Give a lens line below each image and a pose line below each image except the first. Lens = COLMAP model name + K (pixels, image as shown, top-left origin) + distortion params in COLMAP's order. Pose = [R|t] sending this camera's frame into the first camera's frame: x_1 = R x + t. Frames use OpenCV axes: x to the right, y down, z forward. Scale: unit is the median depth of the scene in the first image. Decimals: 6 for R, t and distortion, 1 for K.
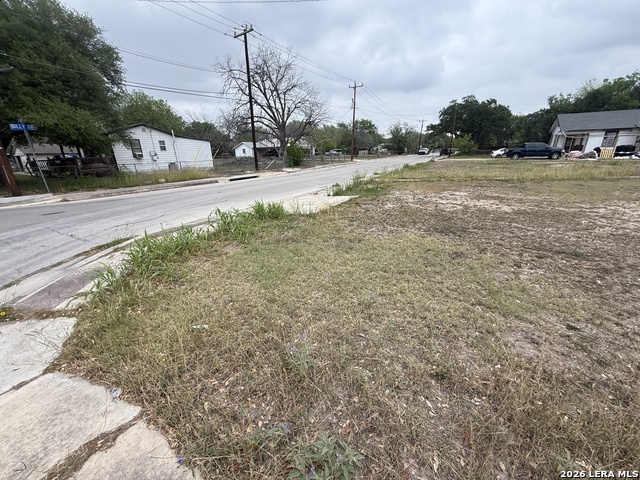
lens RADIAL K [[255.4, 0, 318.1], [0, 255.4, 236.8], [0, 0, 1]] dist [-0.000858, 0.000676]
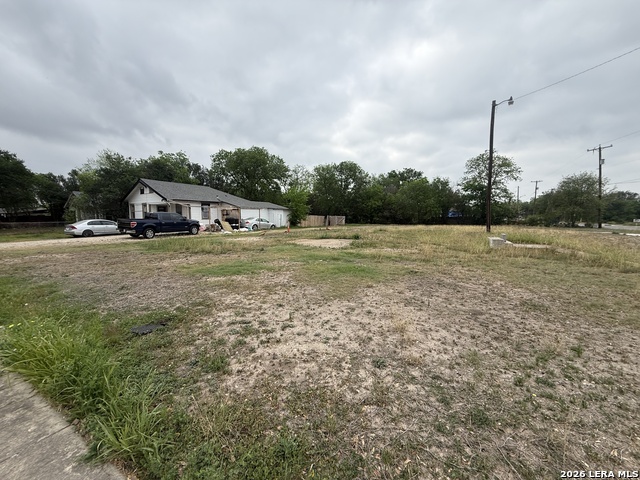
lens RADIAL K [[255.4, 0, 317.9], [0, 255.4, 240.9], [0, 0, 1]] dist [-0.000858, 0.000676]
pose [[-0.029216, -0.075088, 0.996749, 1.986562], [0.321333, 0.943539, 0.080498, -2.743728], [-0.946515, 0.322640, -0.003438, 7.992438]]
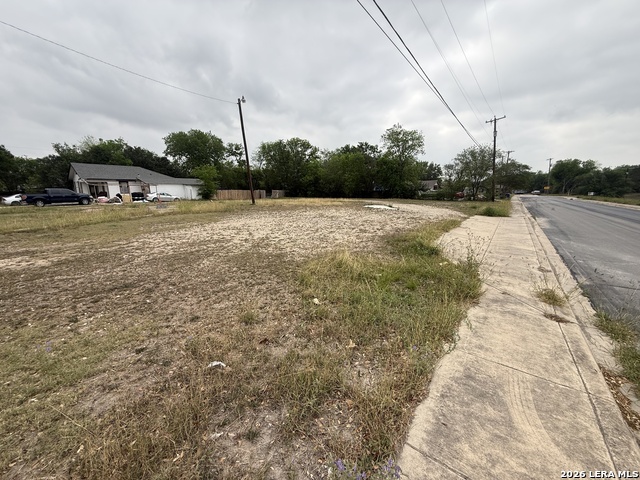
lens RADIAL K [[255.4, 0, 318.4], [0, 255.4, 237.1], [0, 0, 1]] dist [-0.000858, 0.000676]
pose [[0.112834, -0.160560, 0.980555, 0.034092], [0.322314, 0.939408, 0.116733, 0.006788], [-0.939884, 0.302876, 0.157748, -0.019876]]
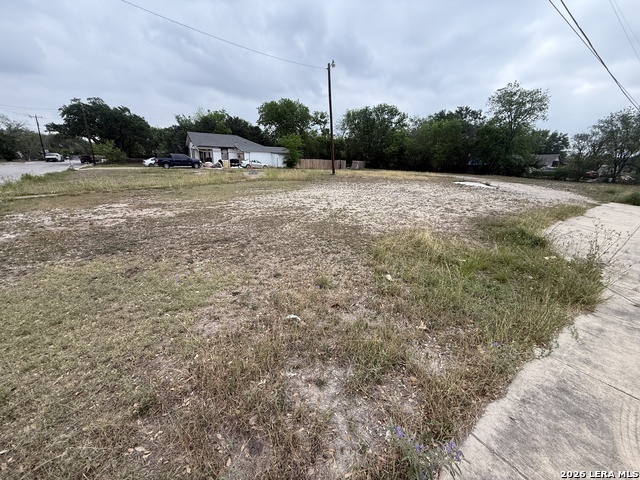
lens RADIAL K [[255.4, 0, 318.2], [0, 255.4, 237.1], [0, 0, 1]] dist [-0.000858, 0.000676]
pose [[0.405070, -0.234958, 0.883579, 0.025857], [0.262233, 0.955669, 0.133909, 0.003606], [-0.875872, 0.177461, 0.448727, -0.012977]]
